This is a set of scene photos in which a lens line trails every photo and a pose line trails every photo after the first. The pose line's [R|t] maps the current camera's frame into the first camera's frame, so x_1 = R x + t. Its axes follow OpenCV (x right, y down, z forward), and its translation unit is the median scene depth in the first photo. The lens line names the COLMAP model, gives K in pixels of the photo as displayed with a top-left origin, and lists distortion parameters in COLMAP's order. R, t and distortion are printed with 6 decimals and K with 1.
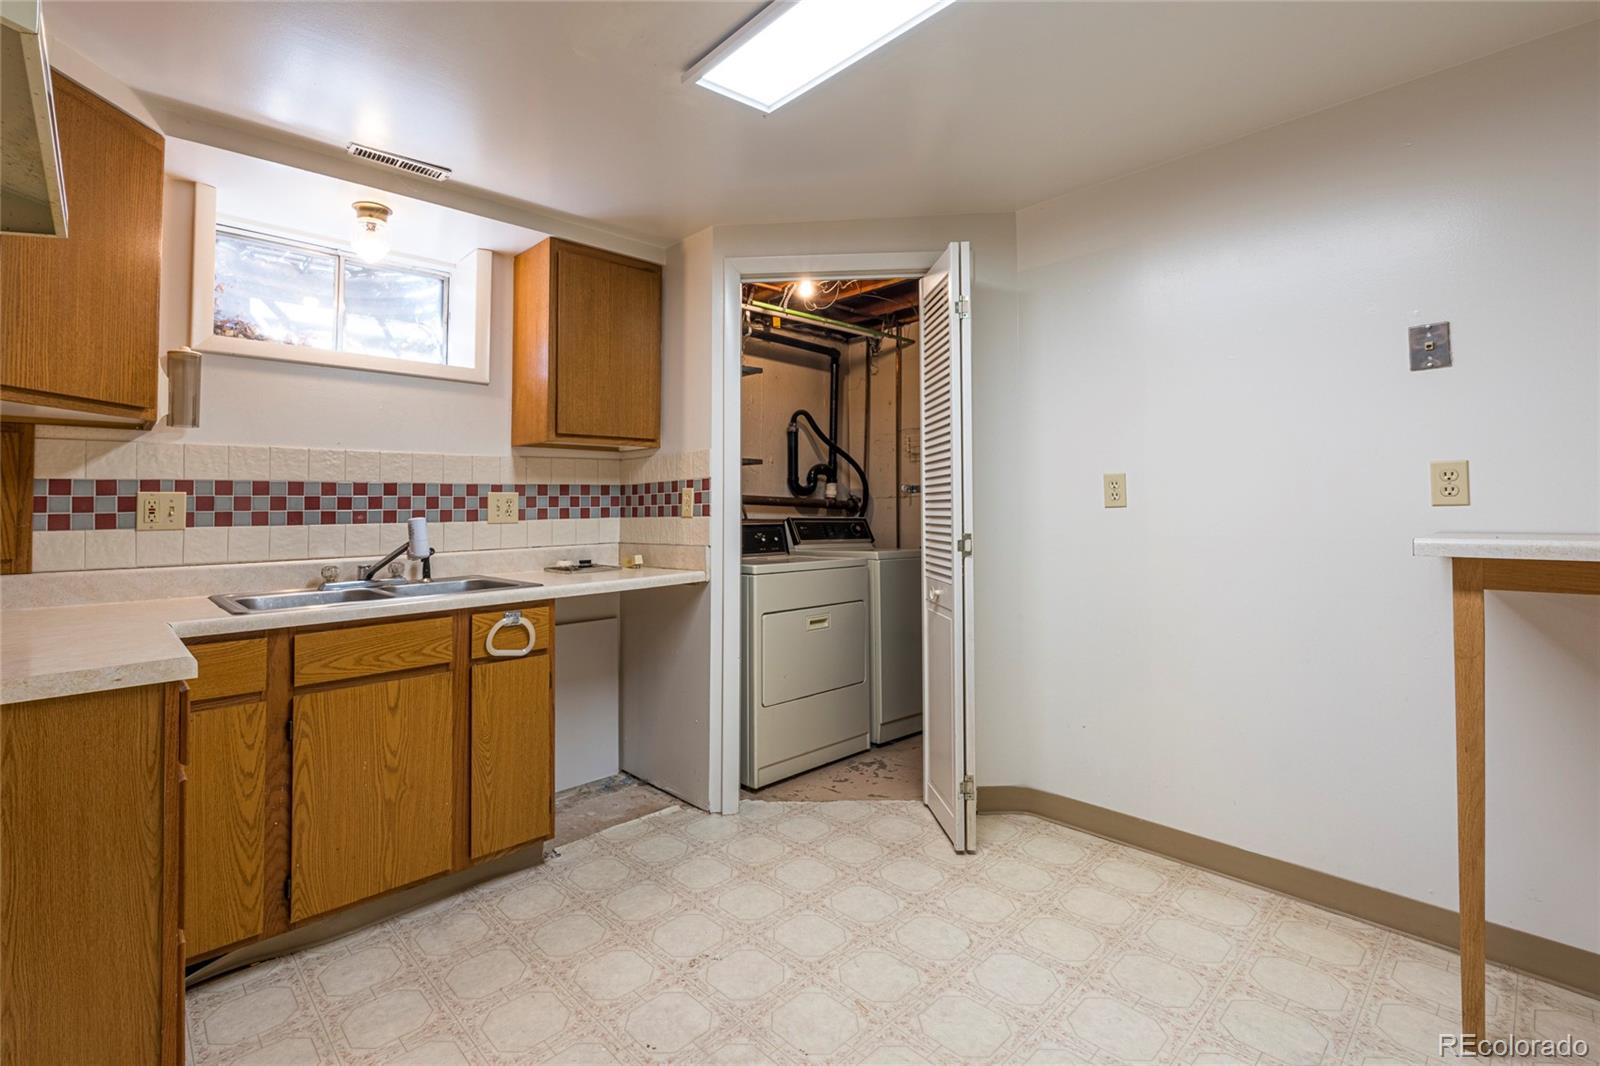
lens RADIAL K [[719.3, 0, 796.1], [0, 719.3, 485.7], [0, 0, 1]] dist [0.004726, 0.000266]
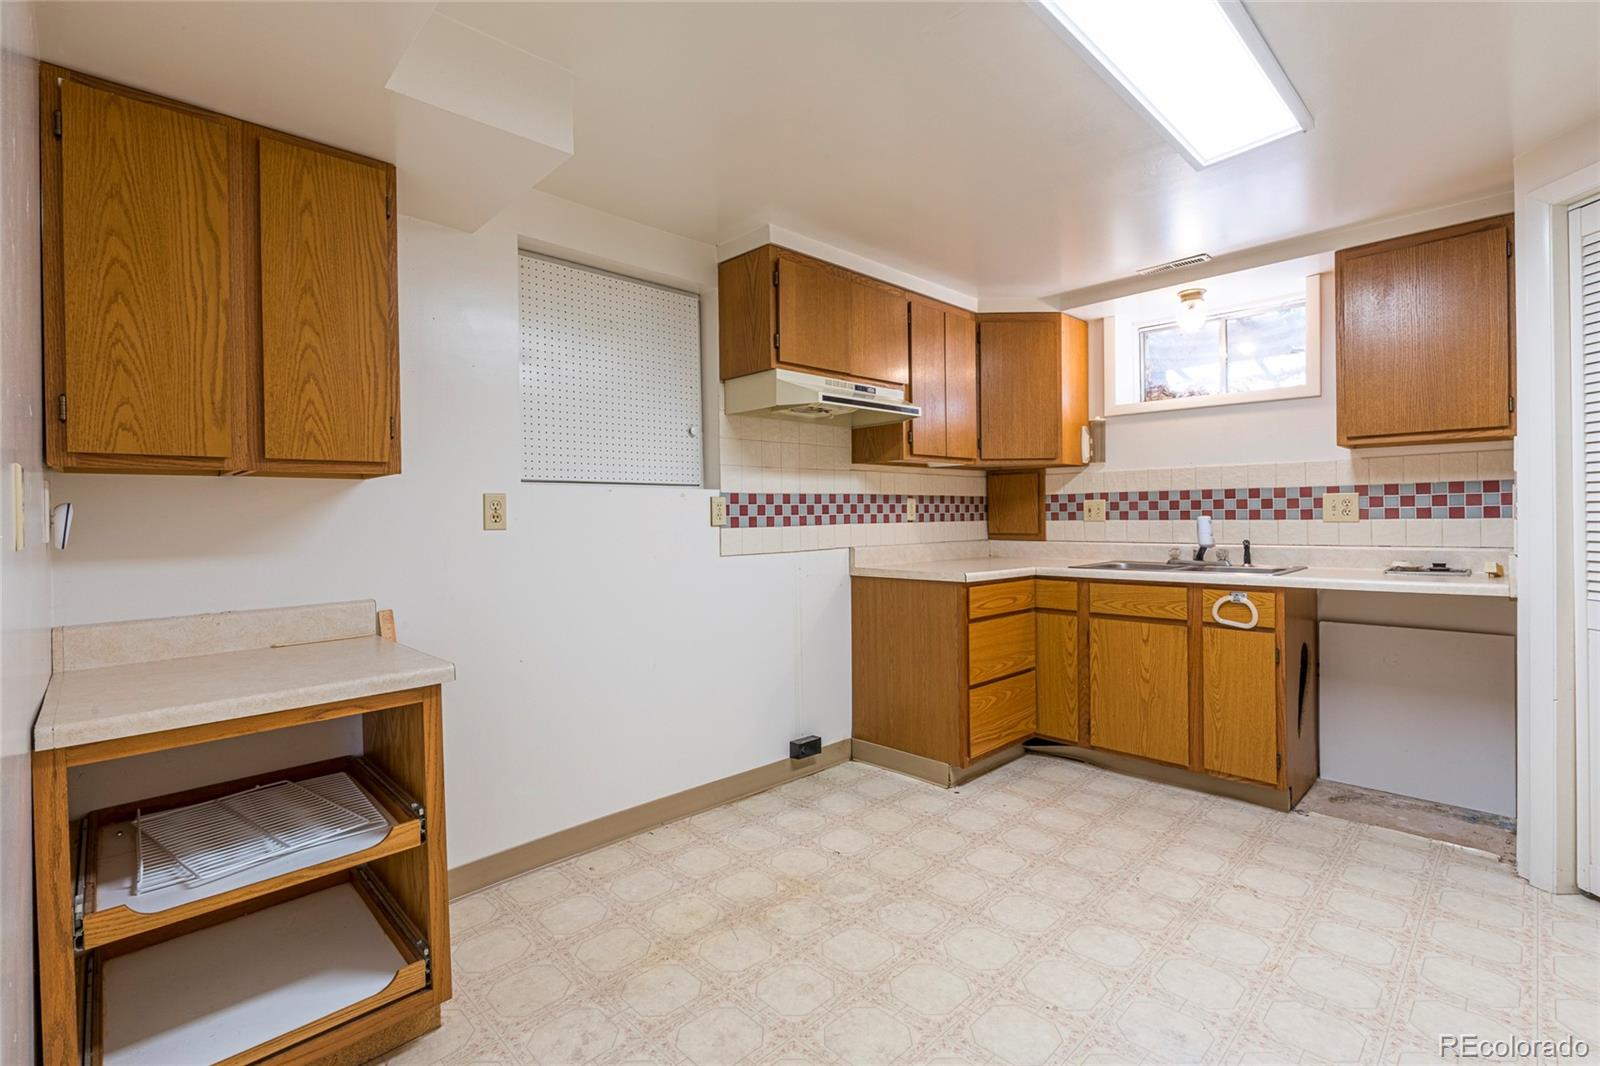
lens RADIAL K [[723.8, 0, 795.9], [0, 723.8, 516.2], [0, 0, 1]] dist [-0.000589, -0.000139]
pose [[0.036676, 0.010960, -0.999267, 0.852305], [0.038753, 0.999172, 0.012381, -0.001829], [0.998576, -0.039179, 0.036221, 0.196420]]
